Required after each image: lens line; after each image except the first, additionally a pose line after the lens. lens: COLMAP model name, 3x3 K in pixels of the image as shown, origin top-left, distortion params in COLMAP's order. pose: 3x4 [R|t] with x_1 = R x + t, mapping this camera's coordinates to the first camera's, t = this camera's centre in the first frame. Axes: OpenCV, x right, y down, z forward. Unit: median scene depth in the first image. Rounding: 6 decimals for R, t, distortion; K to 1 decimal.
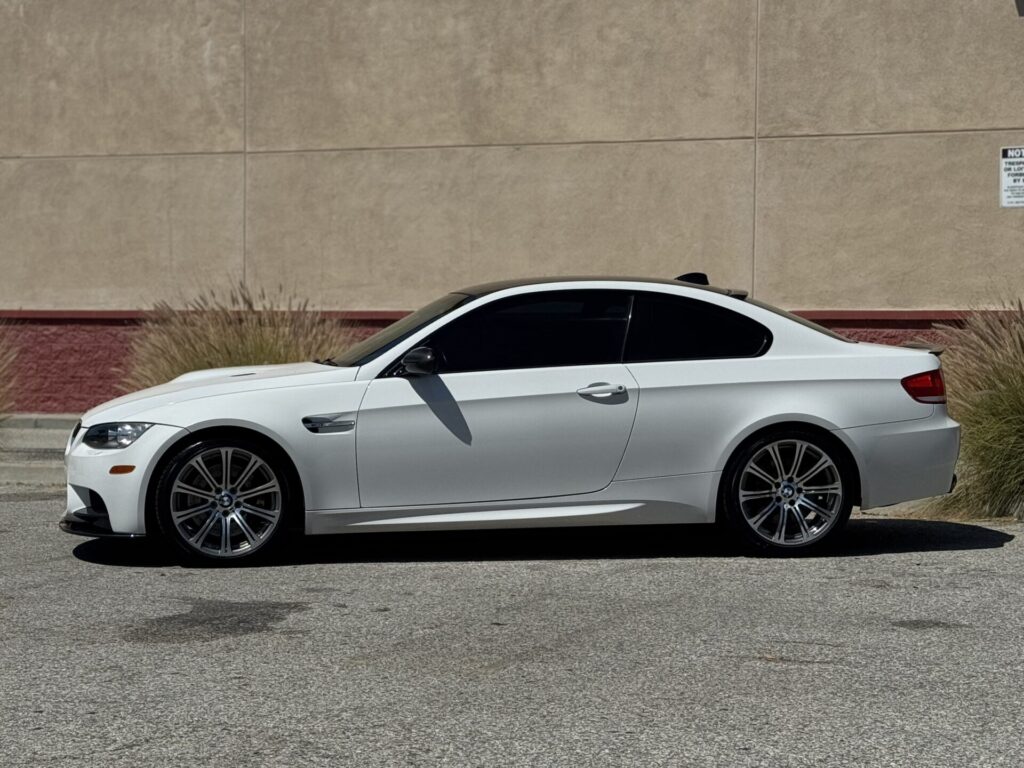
lens RADIAL K [[2156.0, 0, 522.3], [0, 2156.0, 391.4], [0, 0, 1]] dist [0.163448, 0.000000]
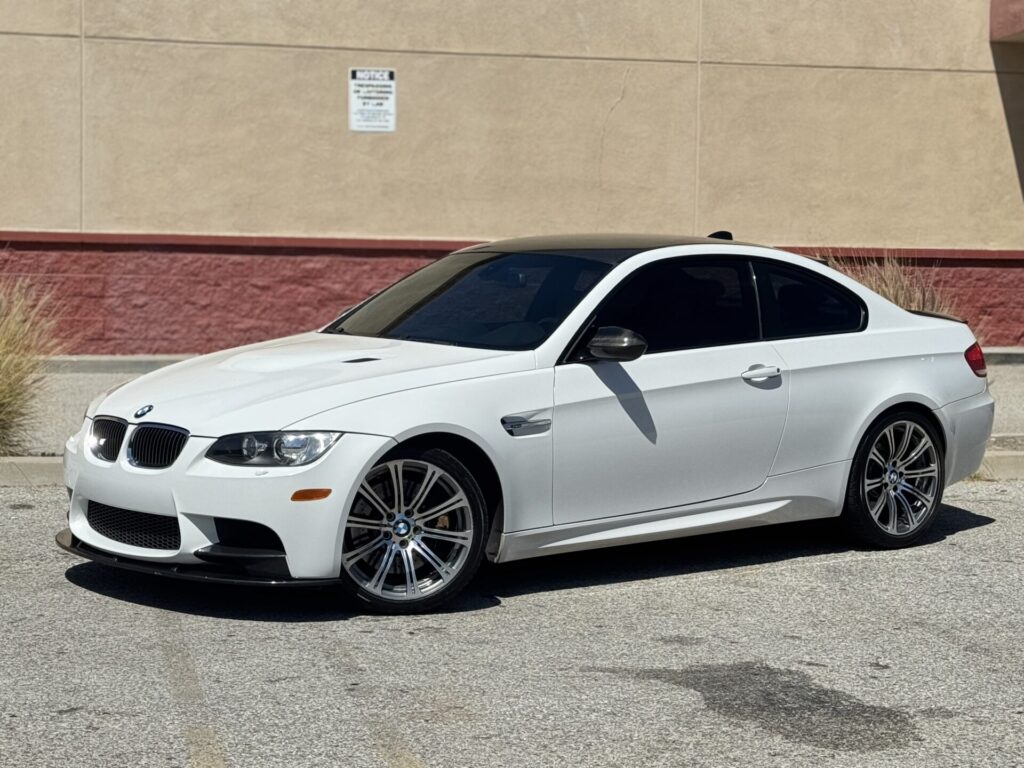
lens RADIAL K [[2156.0, 0, 511.2], [0, 2156.0, 387.1], [0, 0, 1]] dist [0.163448, 0.000000]
pose [[0.835193, -0.026448, 0.549320, -0.240940], [-0.000370, 0.998816, 0.048653, -0.017063], [-0.549956, -0.040838, 0.834194, 0.149840]]
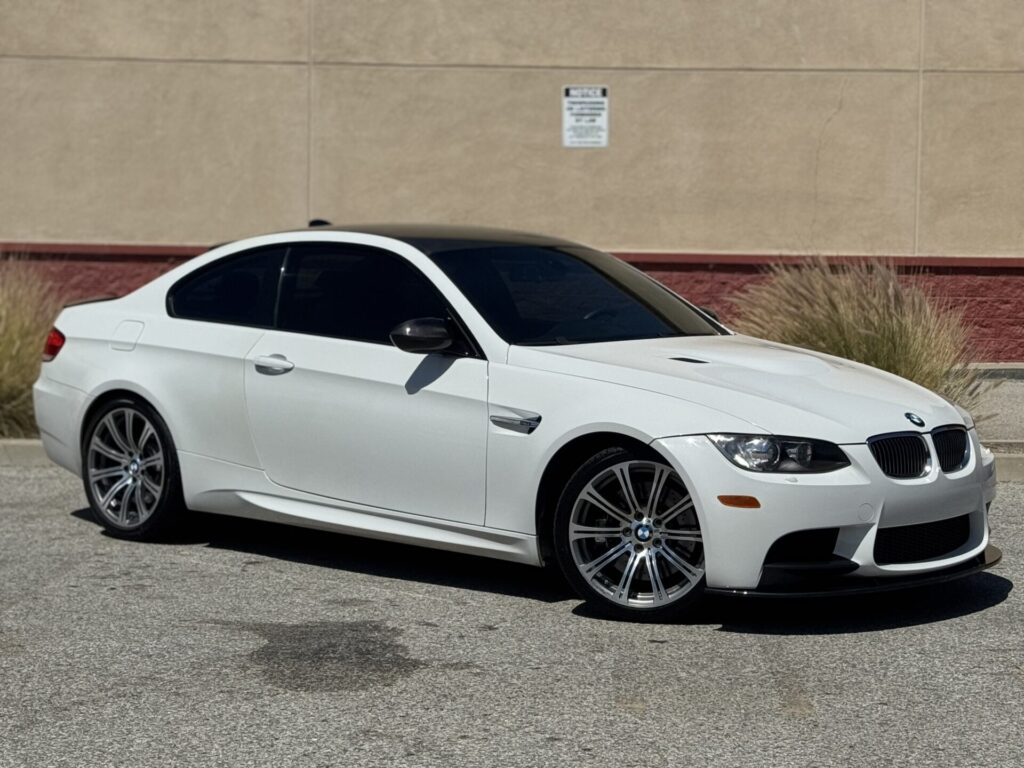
lens RADIAL K [[2156.0, 0, 522.0], [0, 2156.0, 391.1], [0, 0, 1]] dist [0.163448, 0.000000]
pose [[0.939459, -0.010954, 0.342487, -0.131415], [-0.001628, 0.999335, 0.036429, -0.008838], [-0.342658, -0.034781, 0.938816, 0.074162]]
